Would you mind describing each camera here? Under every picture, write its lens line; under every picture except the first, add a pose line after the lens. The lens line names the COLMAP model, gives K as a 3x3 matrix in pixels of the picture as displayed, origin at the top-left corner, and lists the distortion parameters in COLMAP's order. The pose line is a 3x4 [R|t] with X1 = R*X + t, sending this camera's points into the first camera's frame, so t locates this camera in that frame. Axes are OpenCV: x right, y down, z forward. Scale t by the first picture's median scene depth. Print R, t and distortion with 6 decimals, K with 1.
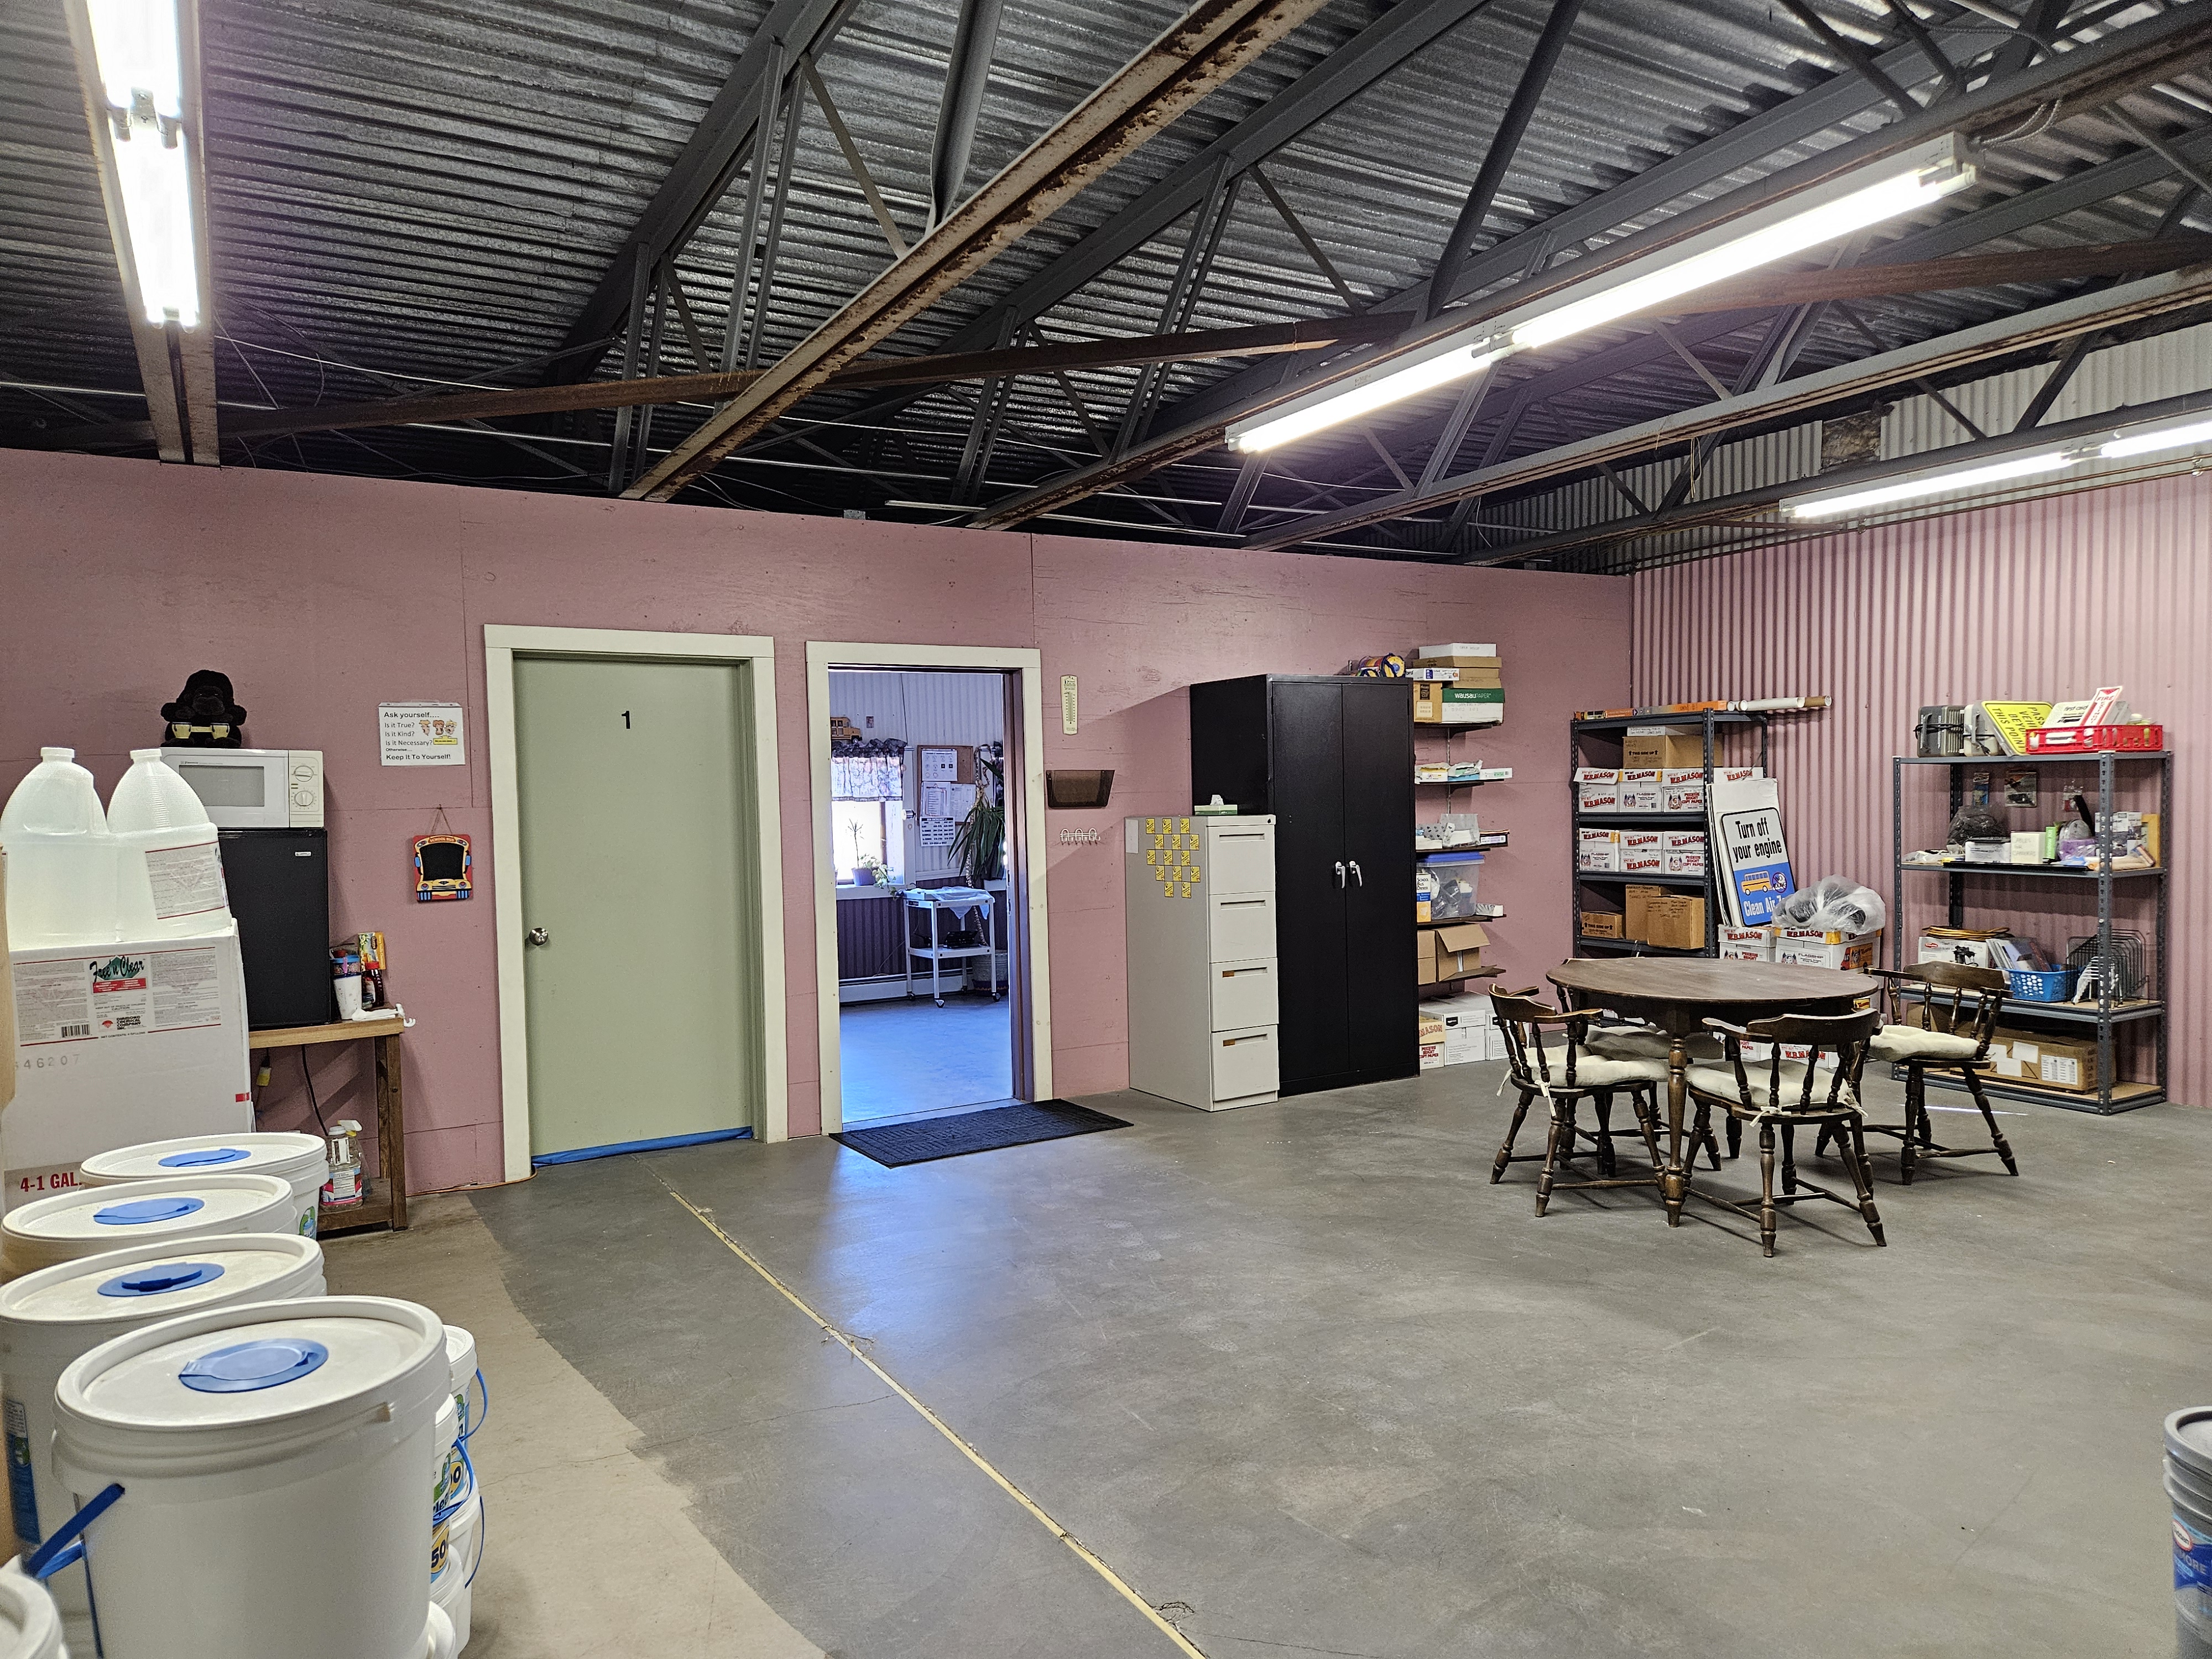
lens RADIAL K [[1474.8, 0, 1105.6], [0, 1474.8, 839.2], [0, 0, 1]] dist [0.071852, -0.048926]
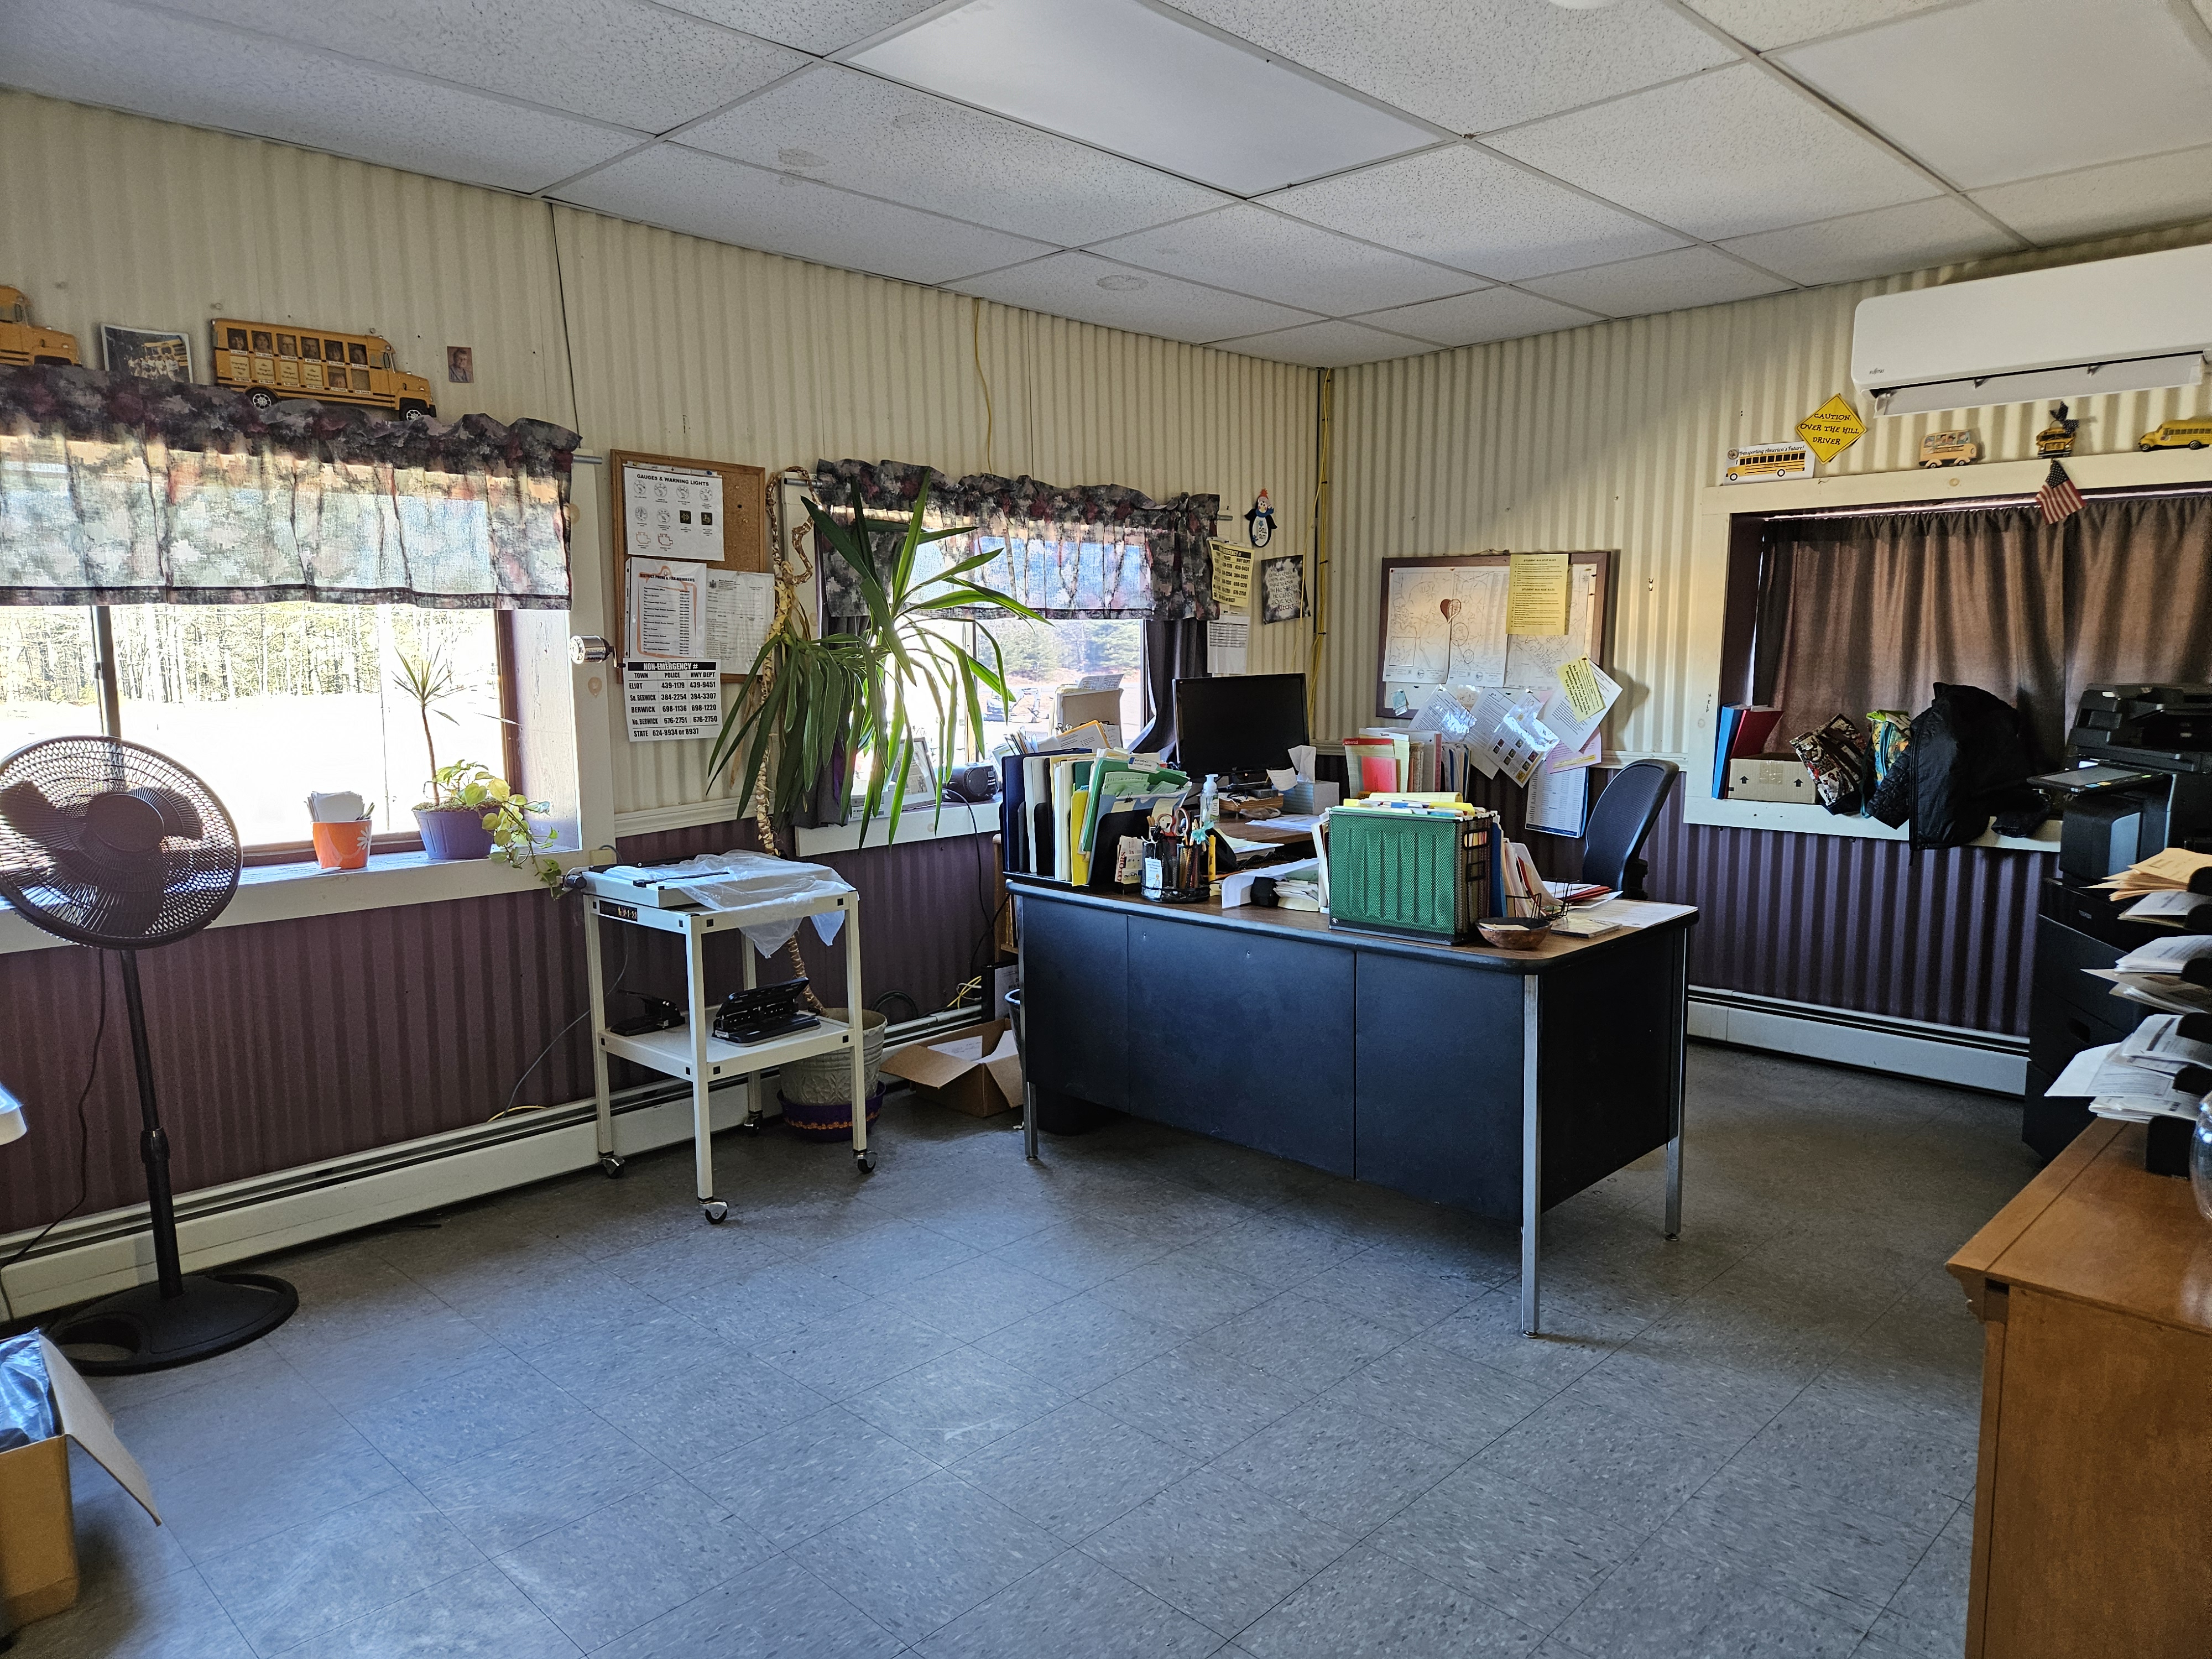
lens RADIAL K [[1474.8, 0, 1112.9], [0, 1474.8, 838.0], [0, 0, 1]] dist [0.071852, -0.048926]
pose [[0.963077, -0.010751, 0.269010, -0.109669], [-0.013655, 0.995966, 0.088690, -0.005257], [-0.268878, -0.089089, 0.959045, 0.627121]]
